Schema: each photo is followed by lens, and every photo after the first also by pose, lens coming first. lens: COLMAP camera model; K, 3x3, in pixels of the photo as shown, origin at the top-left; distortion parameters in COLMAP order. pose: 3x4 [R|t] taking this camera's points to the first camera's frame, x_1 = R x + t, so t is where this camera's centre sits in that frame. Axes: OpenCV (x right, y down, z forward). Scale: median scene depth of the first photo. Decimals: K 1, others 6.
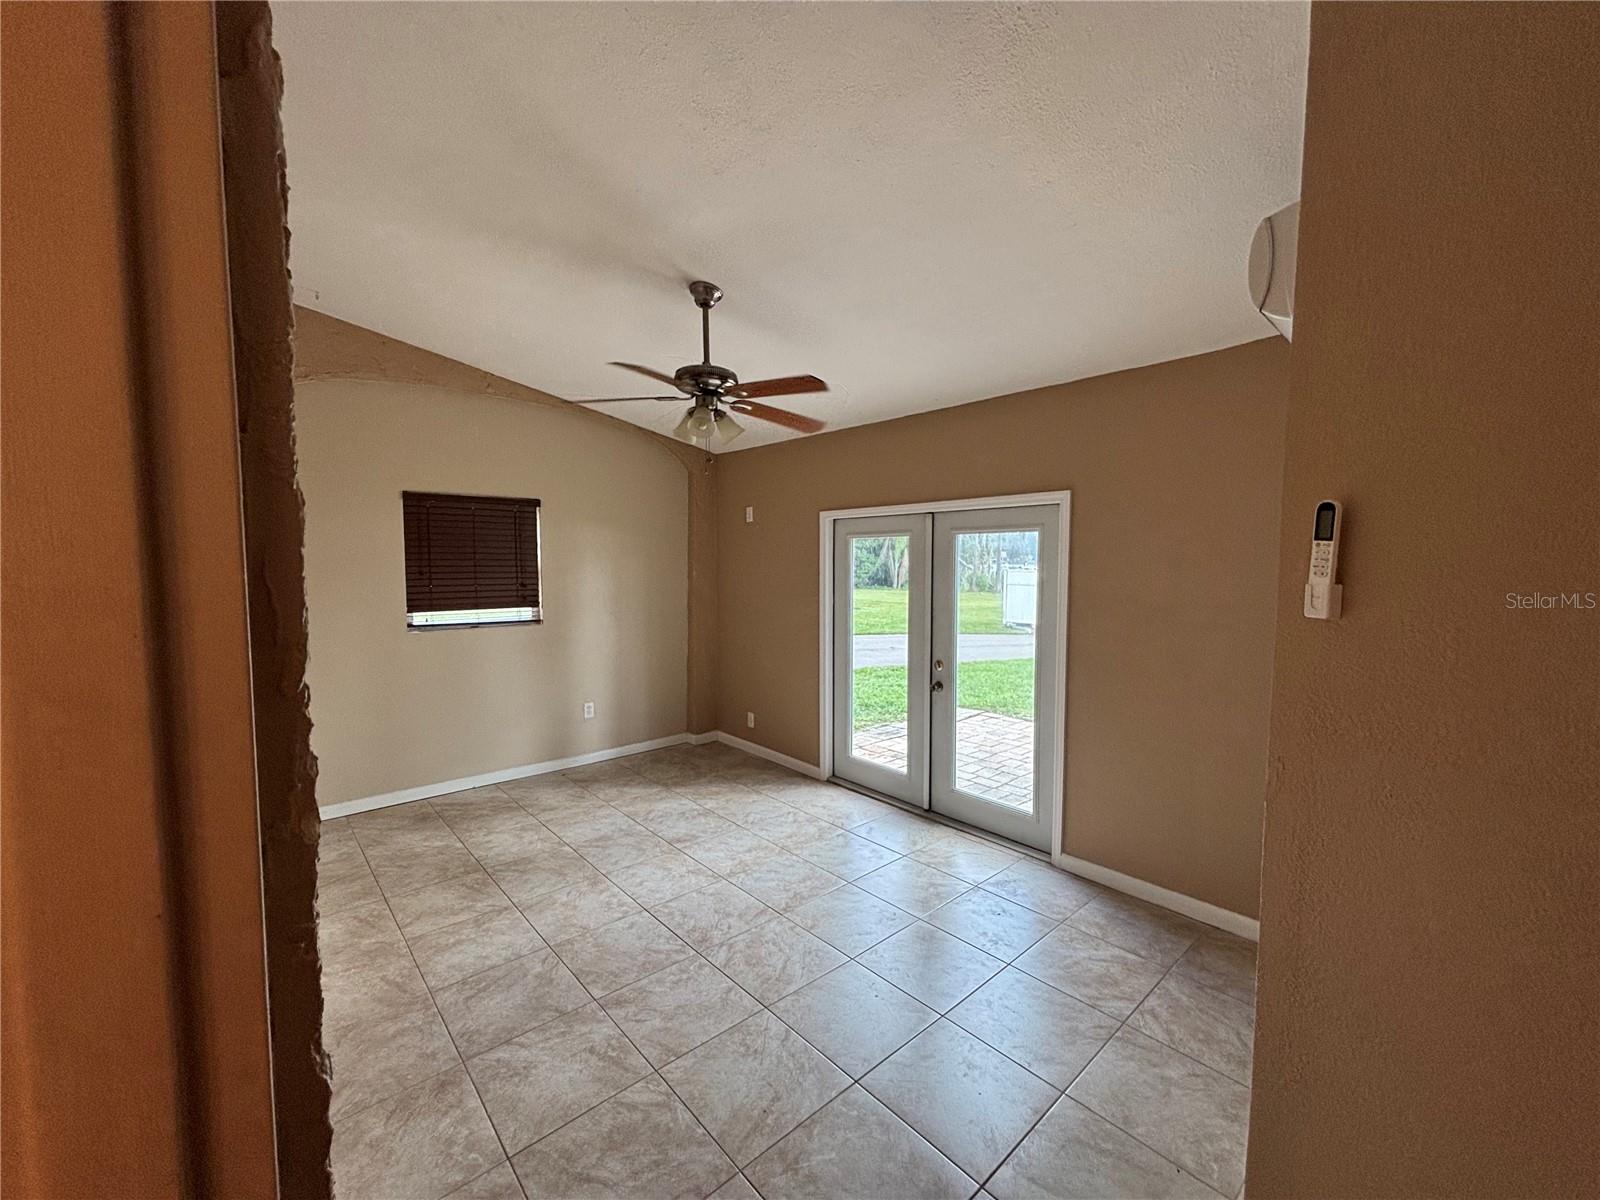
lens RADIAL K [[645.5, 0, 798.0], [0, 645.5, 601.8], [0, 0, 1]] dist [0.002304, -0.001323]
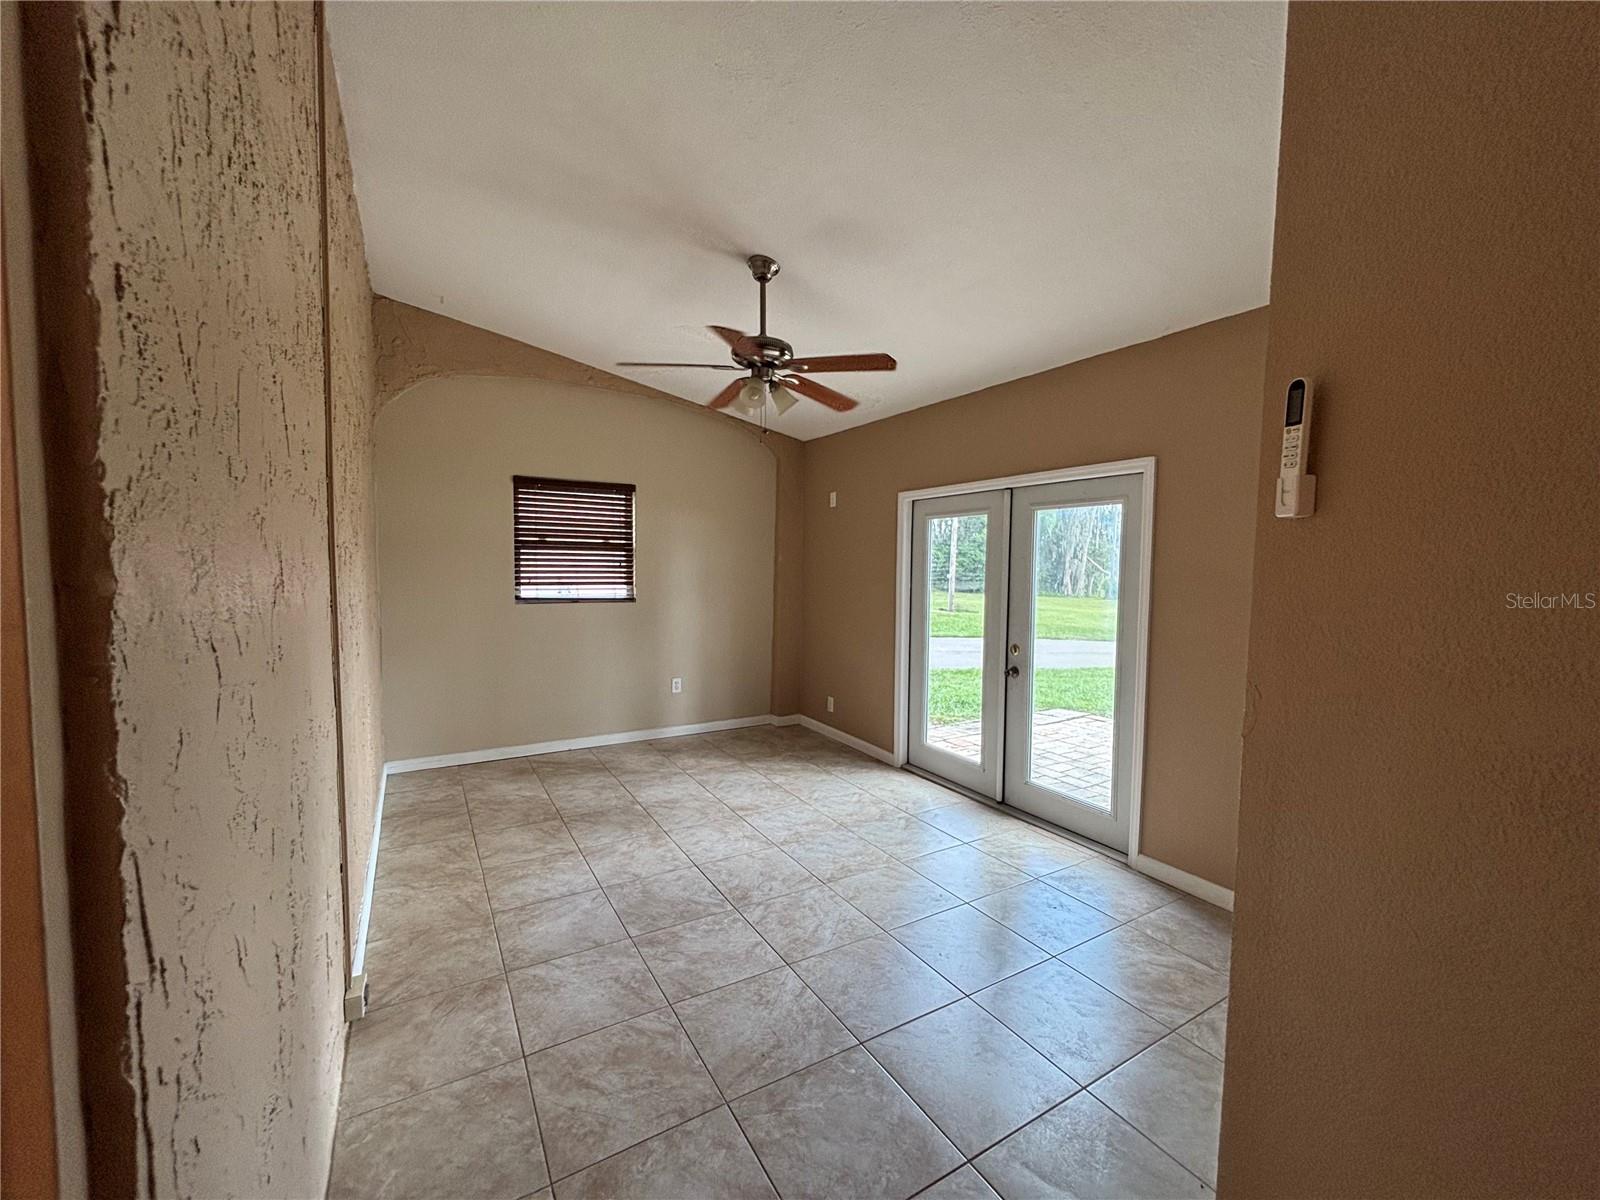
lens RADIAL K [[645.5, 0, 796.9], [0, 645.5, 602.4], [0, 0, 1]] dist [0.002304, -0.001323]
pose [[0.981659, 0.022273, -0.189340, 0.113452], [-0.023414, 0.999719, -0.003794, 0.055309], [0.189202, 0.008157, 0.981904, 0.009475]]
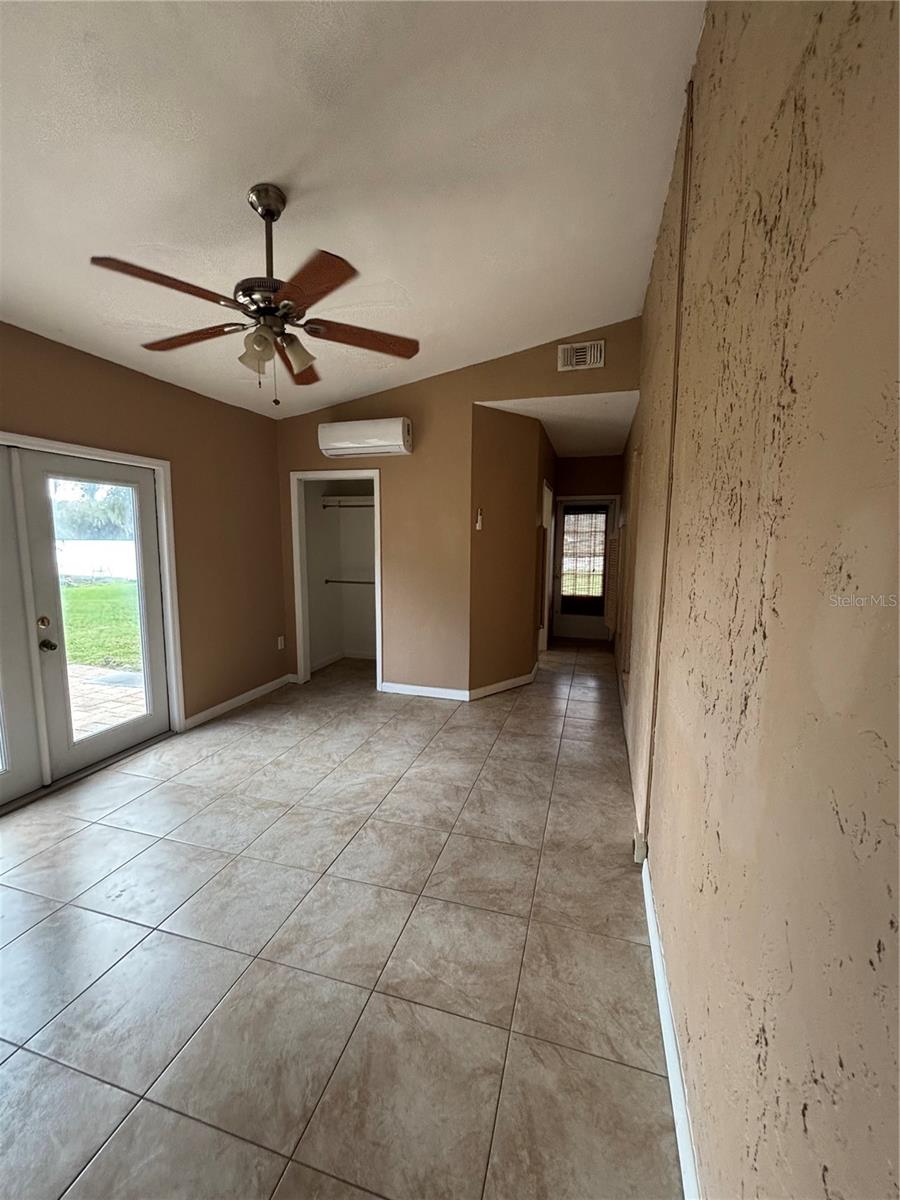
lens RADIAL K [[484.1, 0, 449.4], [0, 484.1, 597.2], [0, 0, 1]] dist [0.002304, -0.001323]
pose [[-0.523476, -0.108291, 0.845131, -0.901782], [0.052470, 0.985911, 0.158830, -0.021923], [-0.850423, 0.127488, -0.510418, 1.179342]]
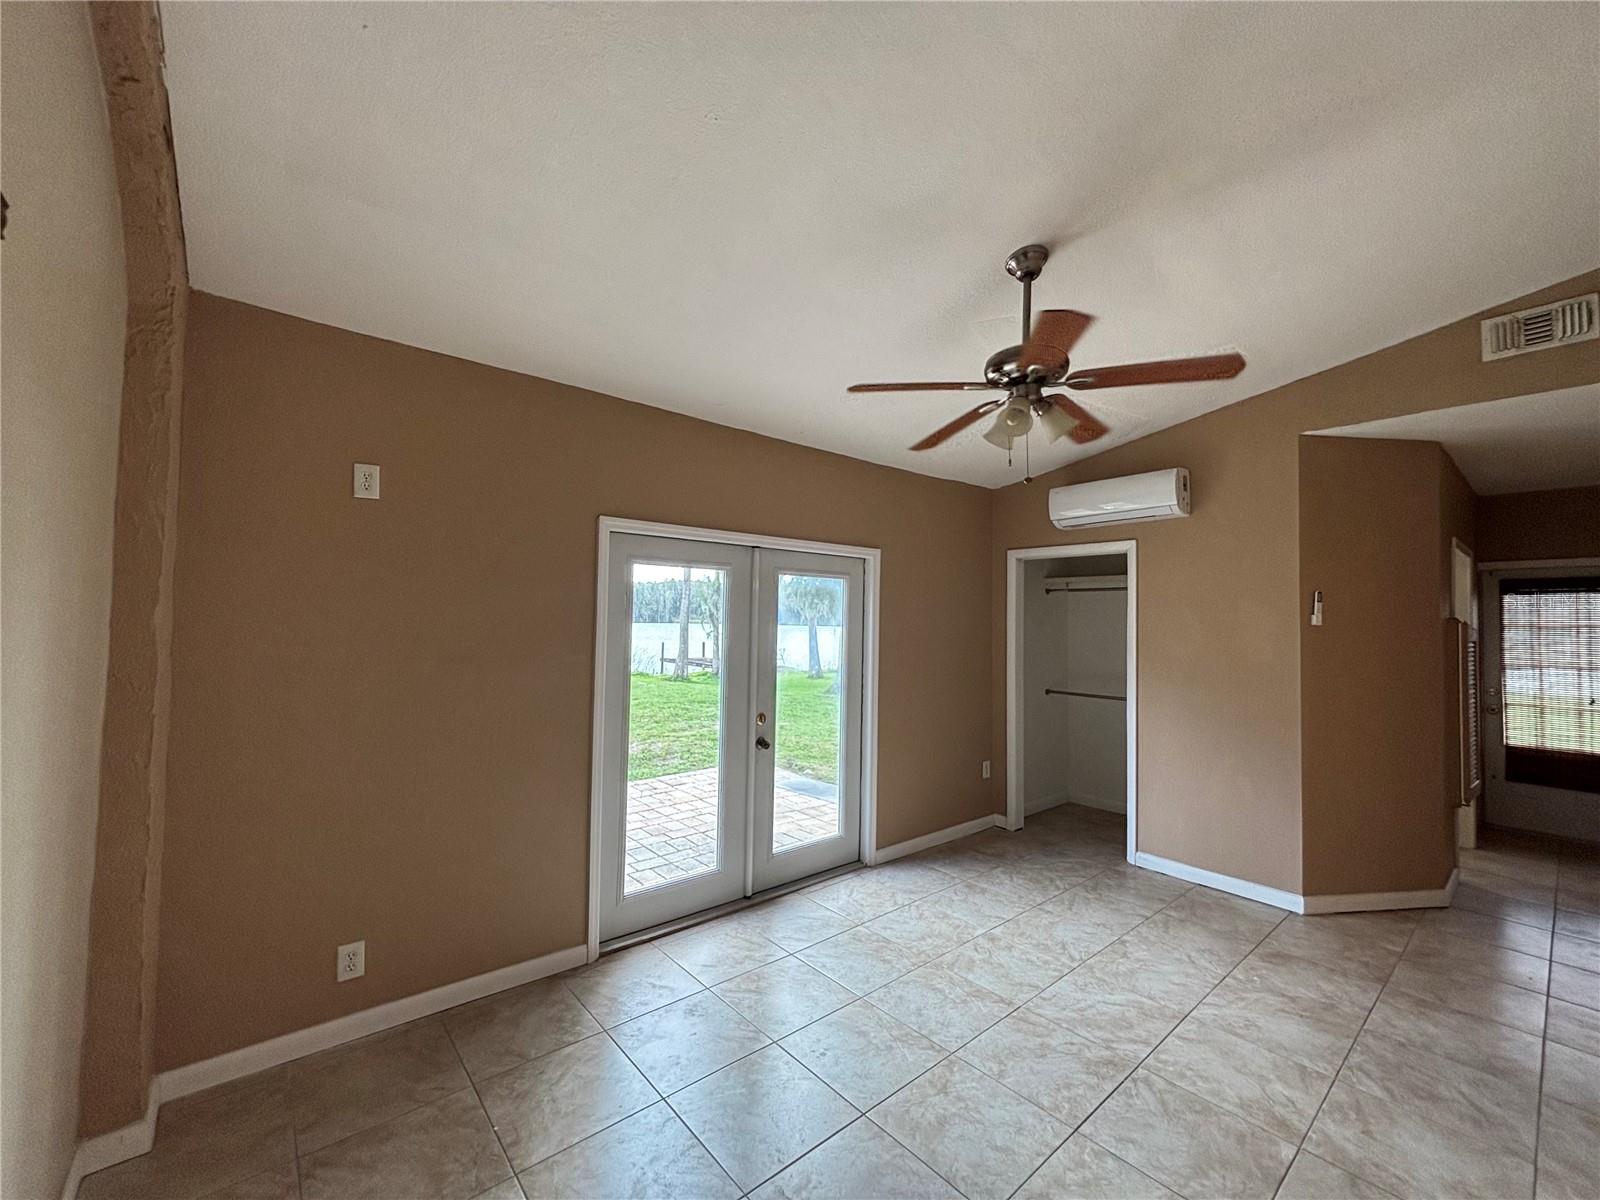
lens RADIAL K [[645.5, 0, 800.5], [0, 645.5, 597.8], [0, 0, 1]] dist [0.002304, -0.001323]
pose [[0.029653, 0.035718, 0.998922, -0.926014], [0.054364, 0.997825, -0.037292, -0.045115], [-0.998081, 0.055411, 0.027647, 1.255223]]
